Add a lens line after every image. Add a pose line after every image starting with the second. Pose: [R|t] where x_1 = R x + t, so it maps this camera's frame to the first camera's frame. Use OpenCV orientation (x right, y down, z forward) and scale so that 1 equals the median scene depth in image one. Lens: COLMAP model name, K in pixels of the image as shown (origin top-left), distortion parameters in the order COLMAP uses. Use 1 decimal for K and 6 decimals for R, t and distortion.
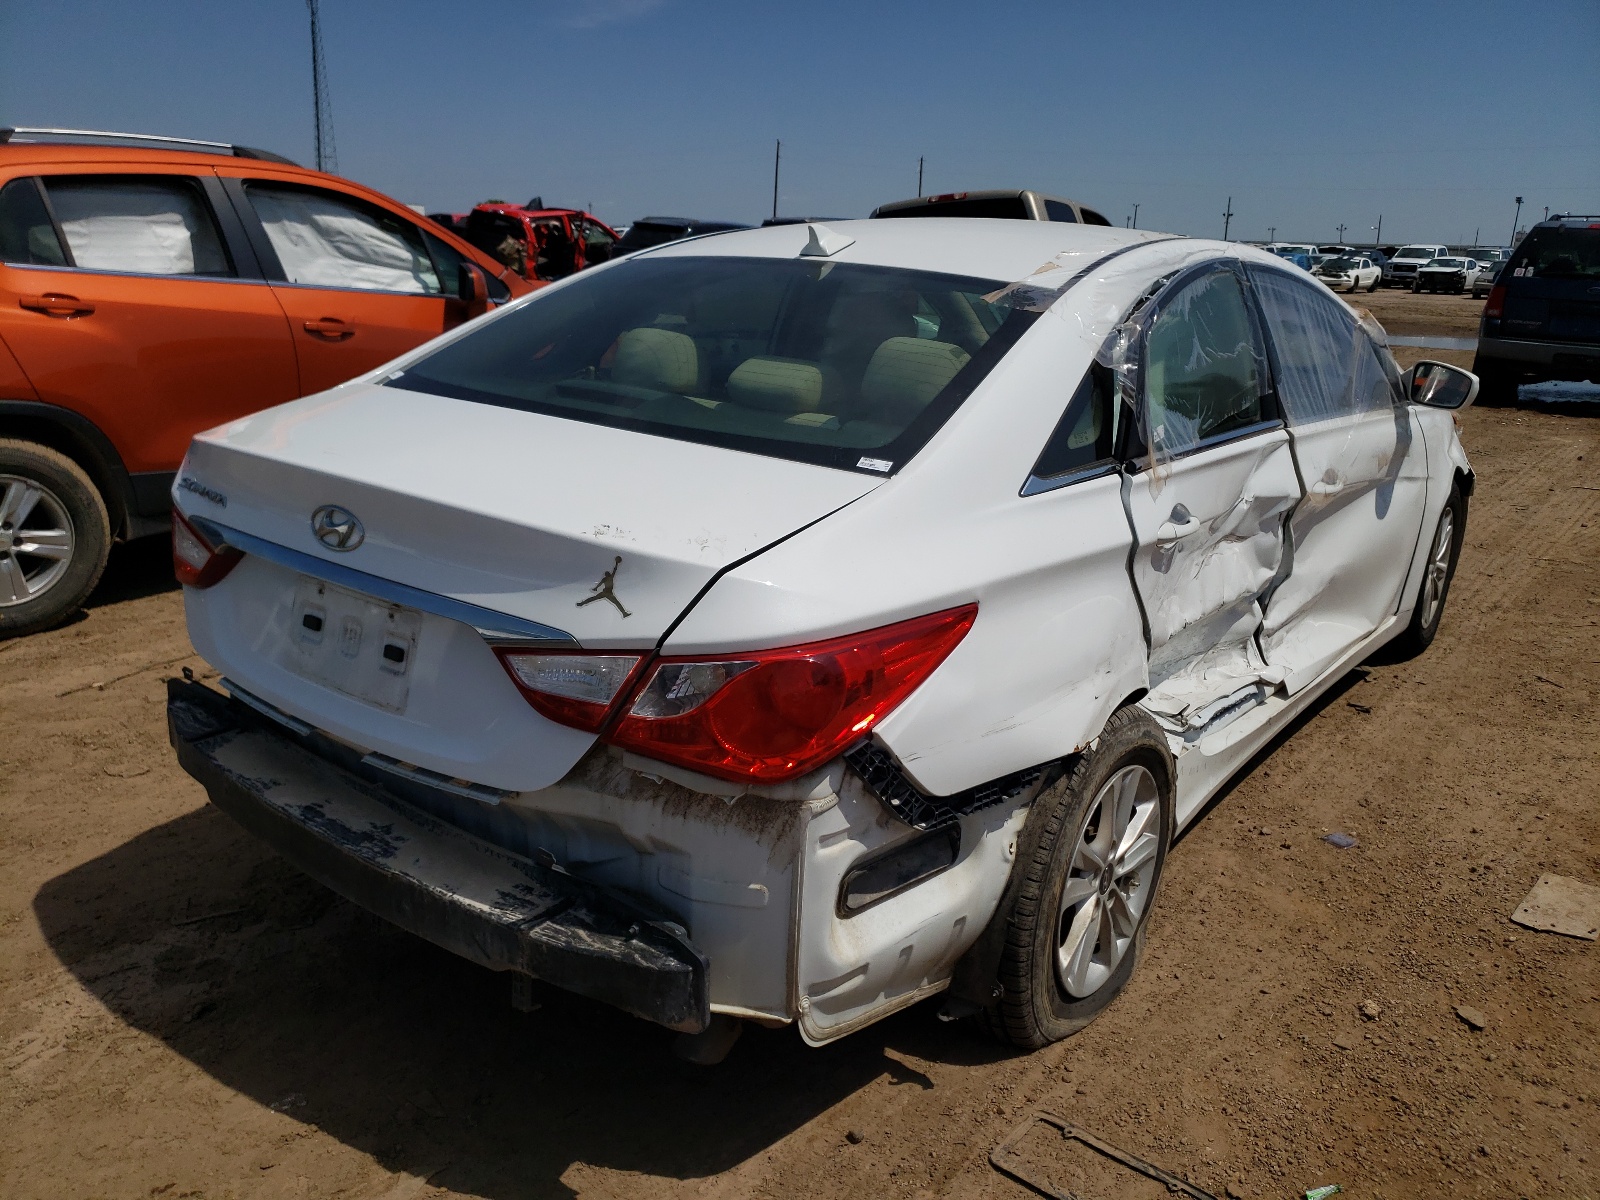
lens RADIAL K [[1274.2, 0, 798.5], [0, 1274.2, 600.1], [0, 0, 1]] dist [0.016640, -0.014539]
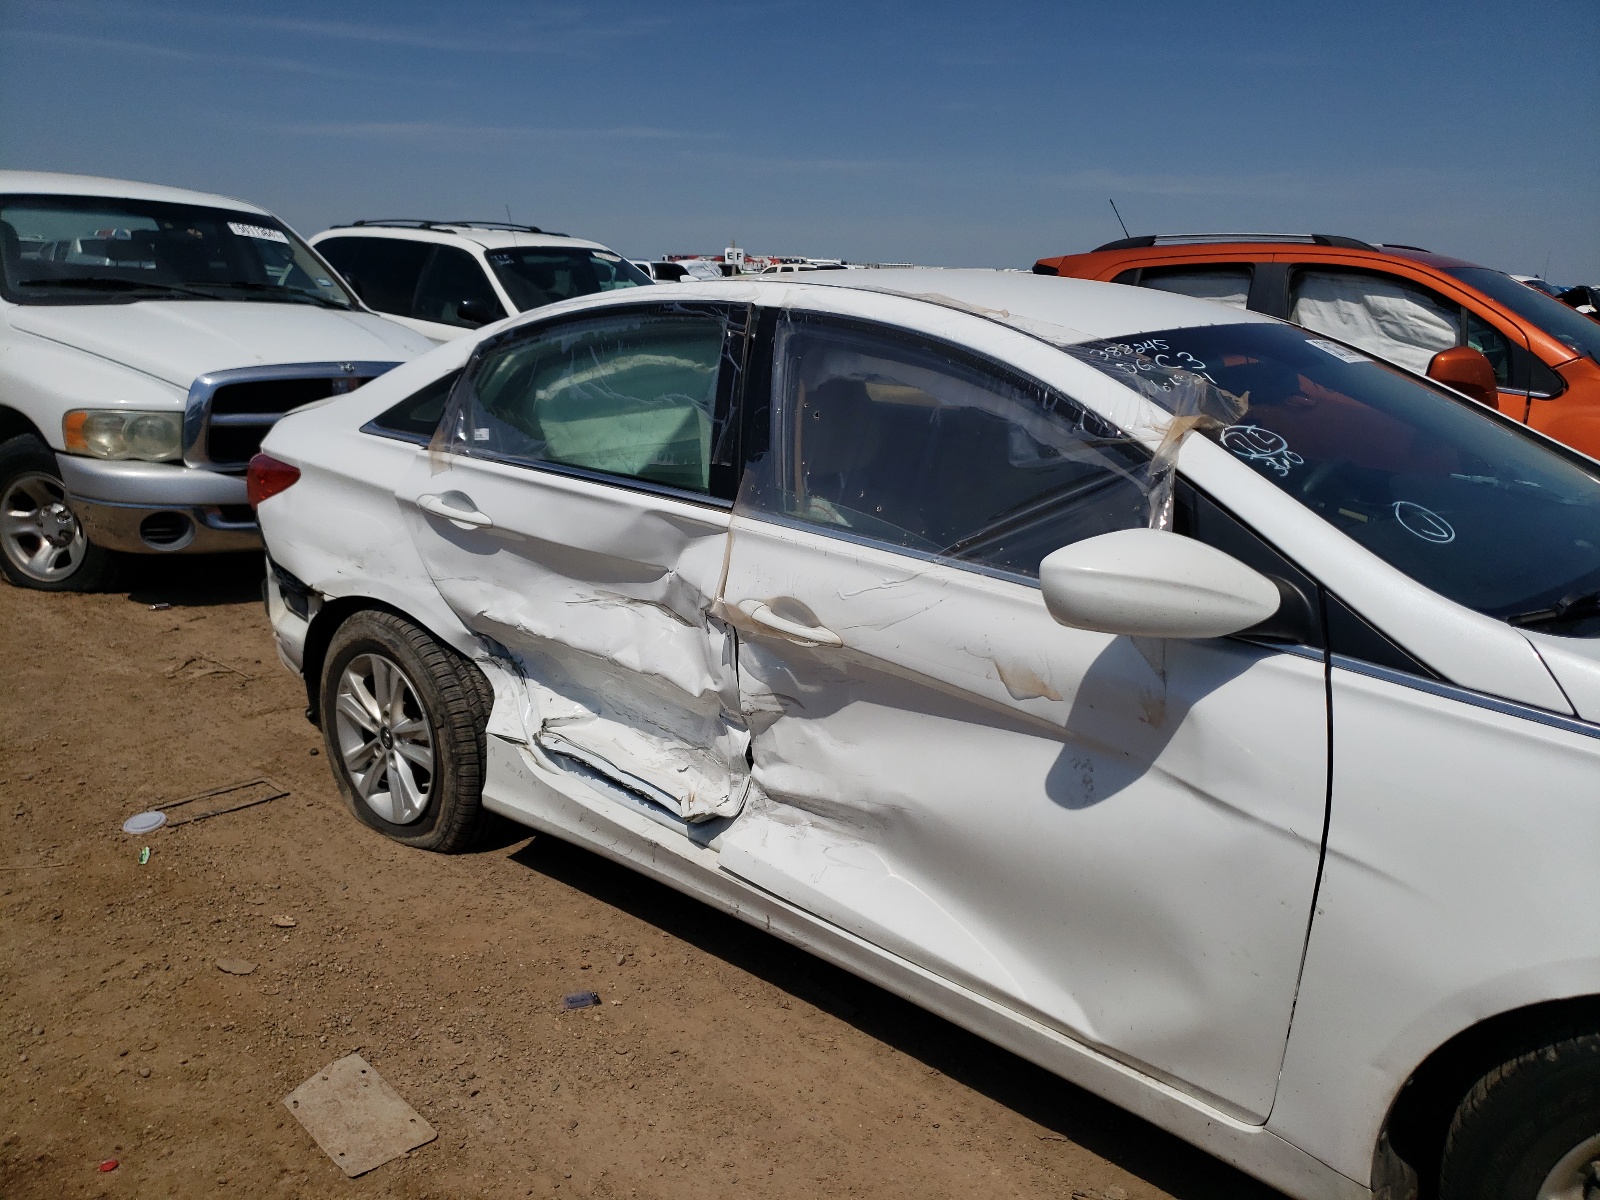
lens RADIAL K [[1274.2, 0, 797.2], [0, 1274.2, 605.4], [0, 0, 1]] dist [0.016640, -0.014539]
pose [[-0.094852, 0.222058, -0.970409, 0.726597], [-0.301667, 0.922557, 0.240595, -0.180818], [0.948683, 0.315561, -0.020519, 0.667875]]
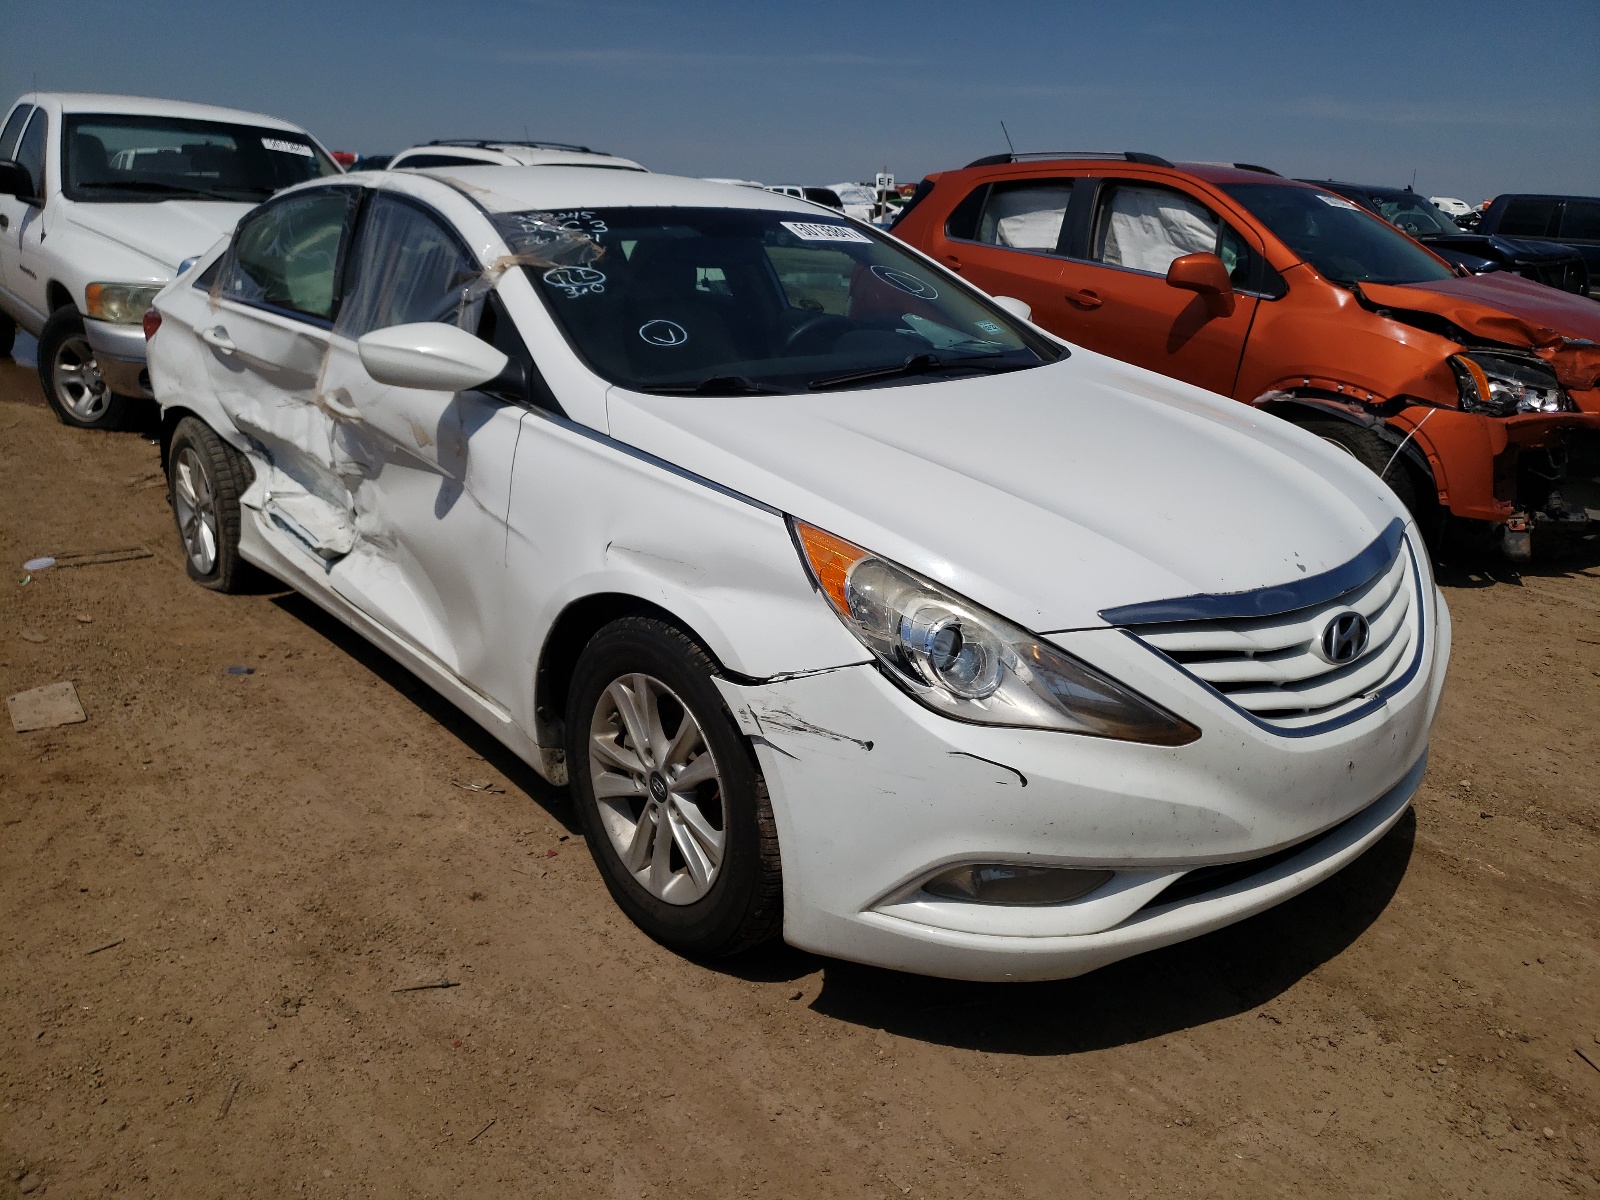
lens RADIAL K [[1274.2, 0, 798.7], [0, 1274.2, 592.7], [0, 0, 1]] dist [0.016640, -0.014539]
pose [[-0.253515, 0.252223, -0.933870, 0.869172], [-0.308312, 0.893992, 0.325149, -0.265875], [0.916882, 0.370354, -0.148877, 1.006653]]
